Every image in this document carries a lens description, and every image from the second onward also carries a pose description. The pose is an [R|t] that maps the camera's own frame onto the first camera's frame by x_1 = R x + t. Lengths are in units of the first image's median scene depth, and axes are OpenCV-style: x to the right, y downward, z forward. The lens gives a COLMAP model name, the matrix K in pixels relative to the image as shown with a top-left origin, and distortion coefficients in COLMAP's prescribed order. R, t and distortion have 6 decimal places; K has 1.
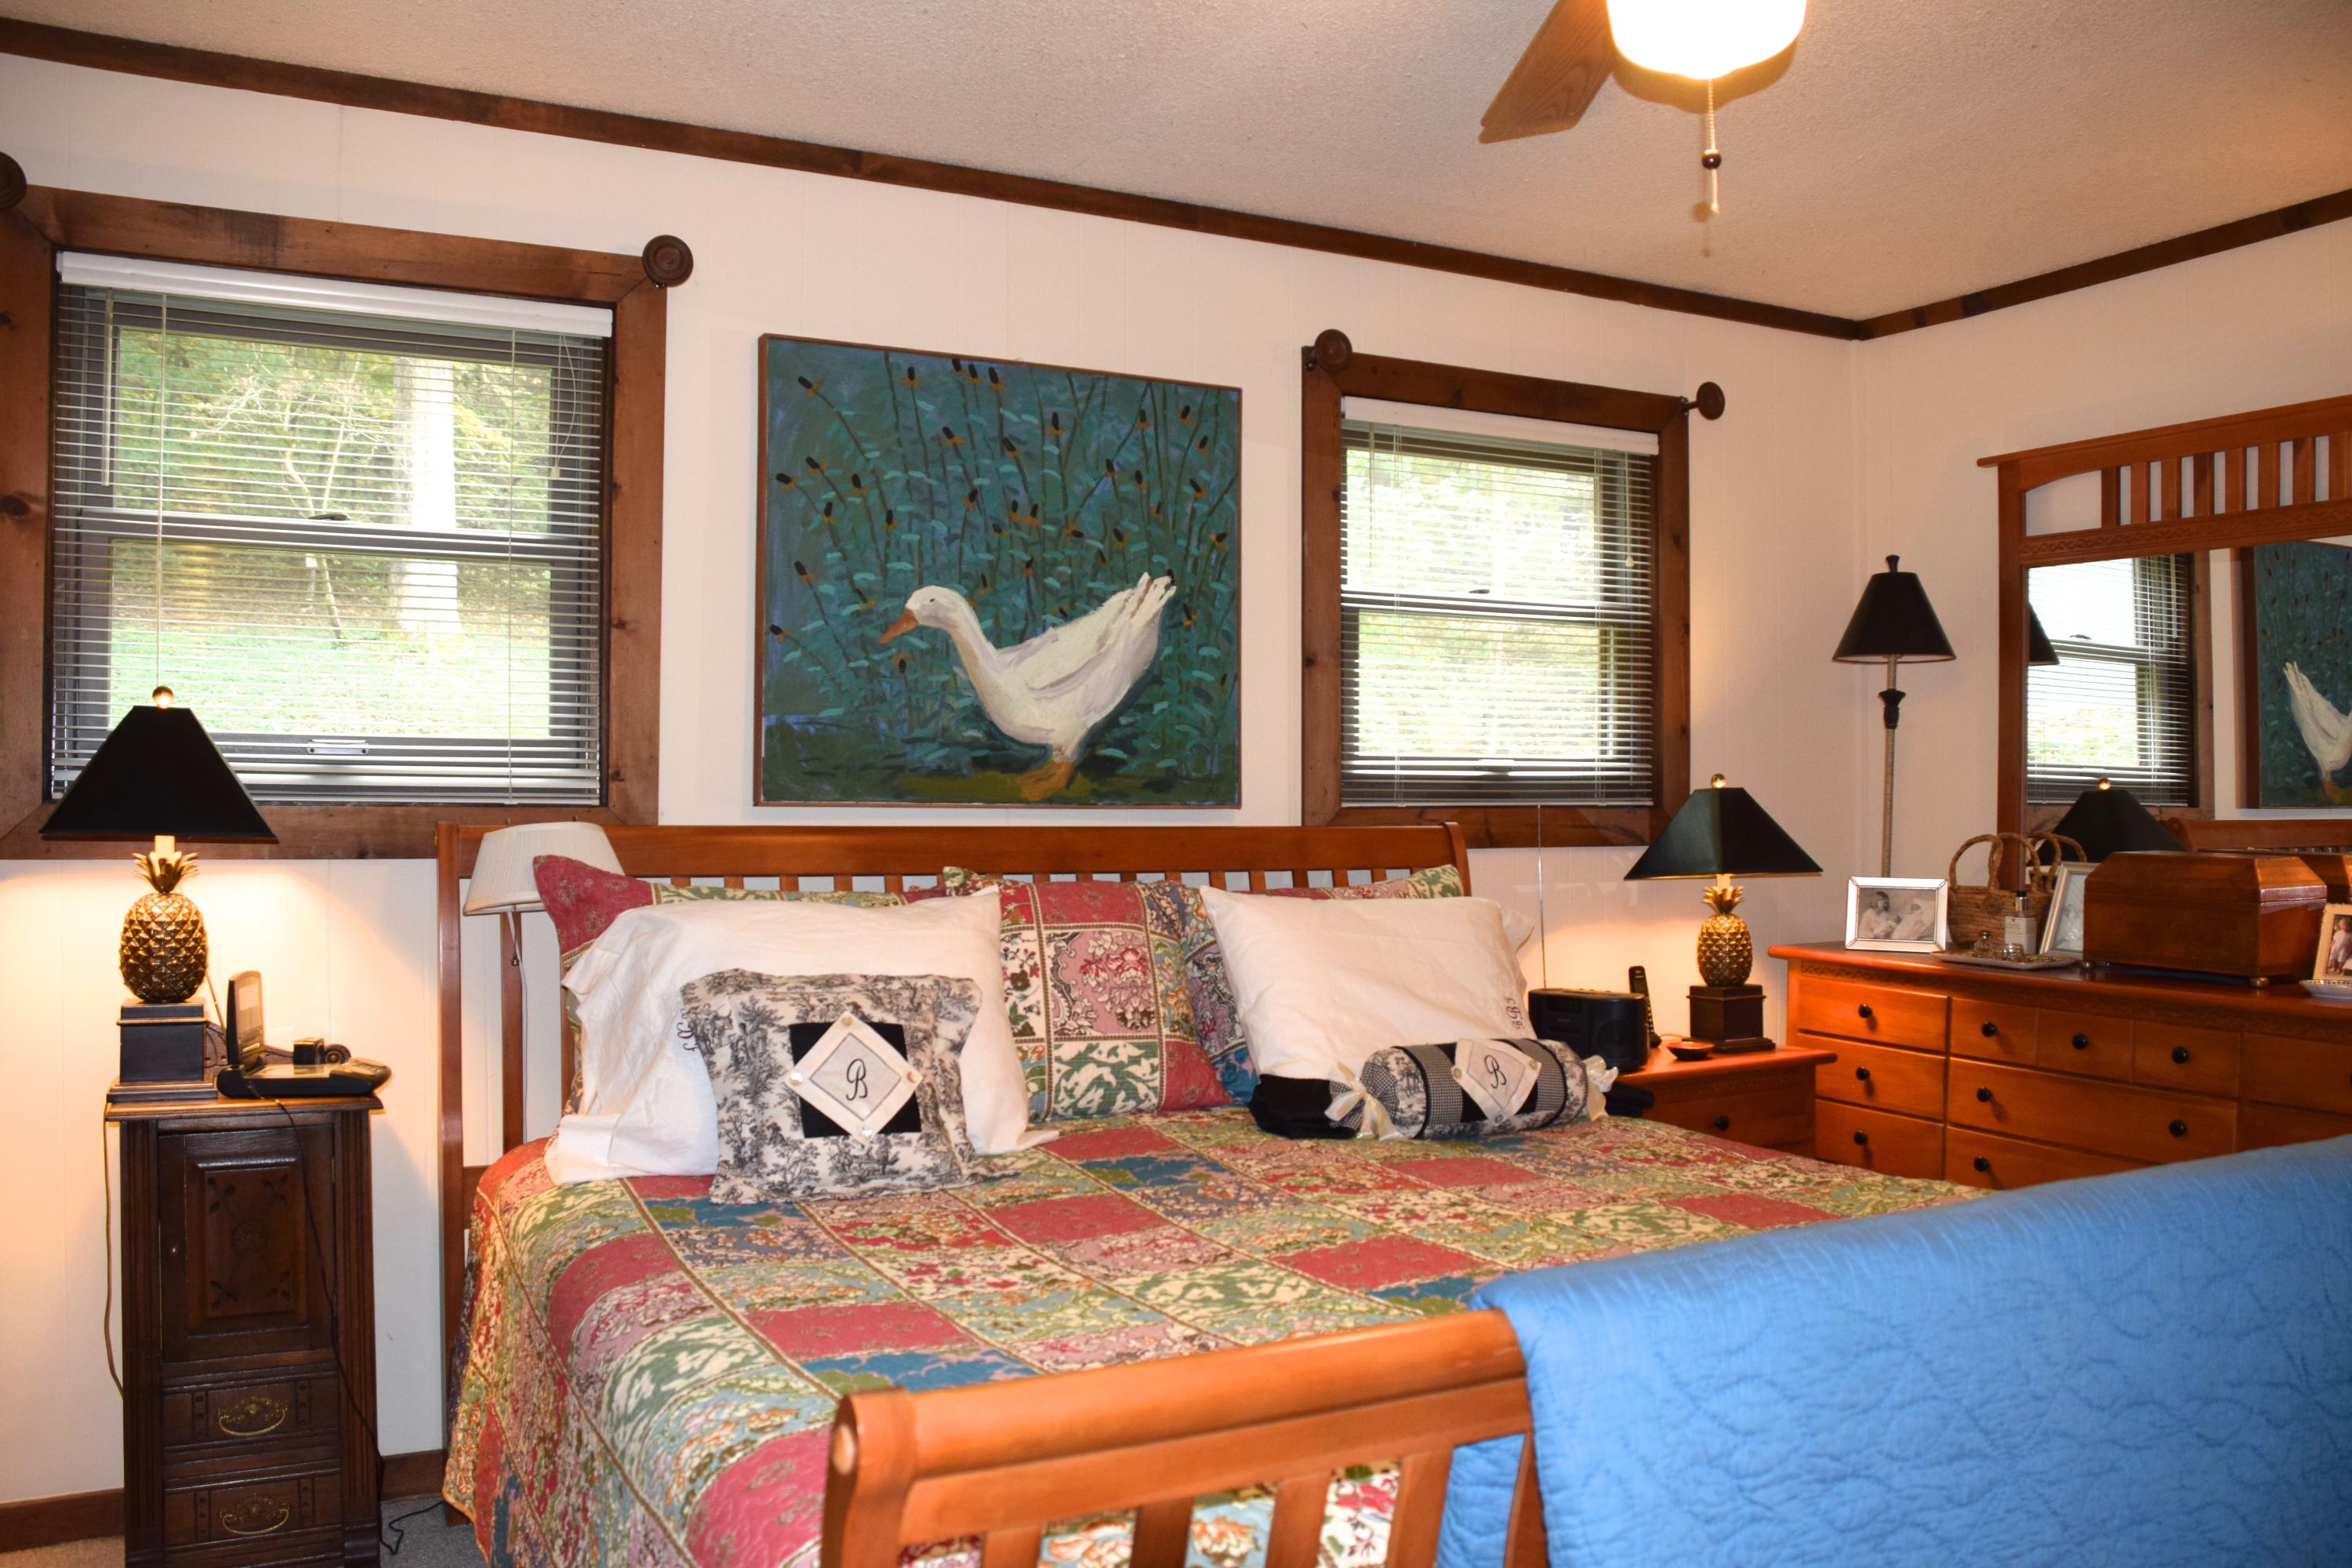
lens RADIAL K [[1877.3, 0, 1170.9], [0, 1877.3, 793.3], [0, 0, 1]] dist [-0.143602, 0.110616]
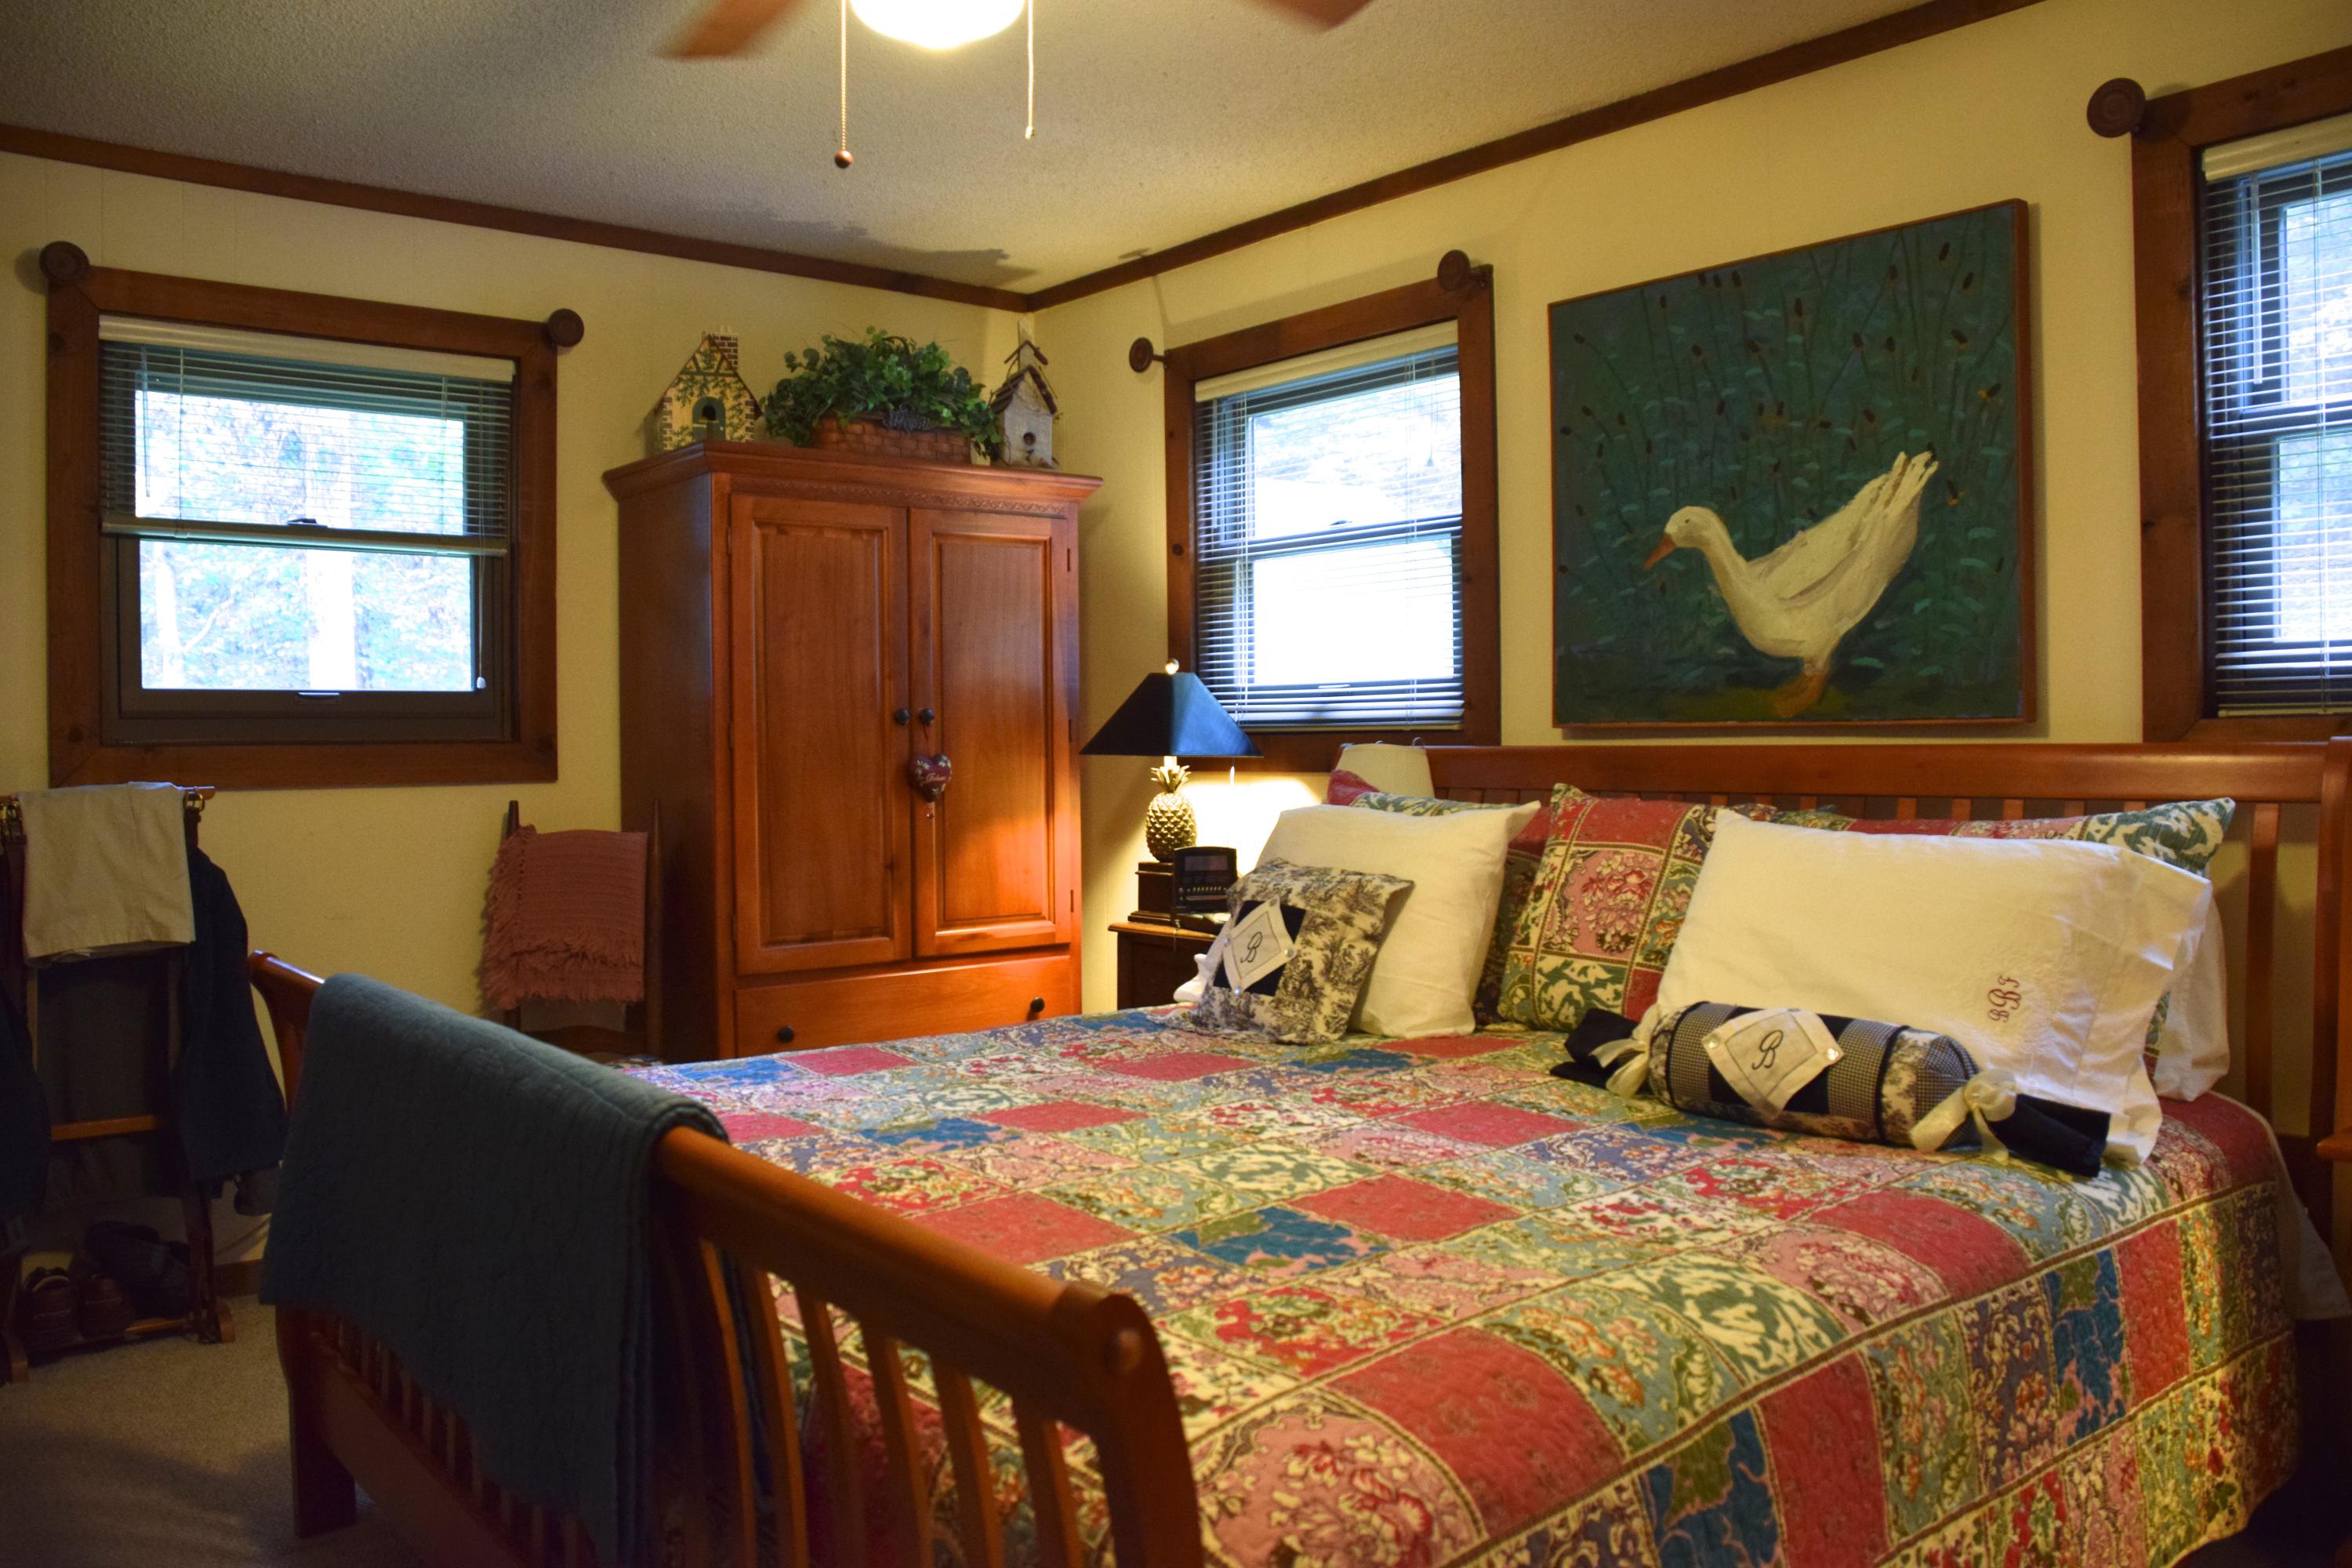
lens RADIAL K [[1877.3, 0, 1171.4], [0, 1877.3, 776.7], [0, 0, 1]] dist [-0.143602, 0.110616]
pose [[0.202777, 0.011827, -0.979153, 0.778382], [0.019036, 0.999690, 0.016018, 0.012751], [0.979040, -0.021887, 0.202489, 0.512251]]
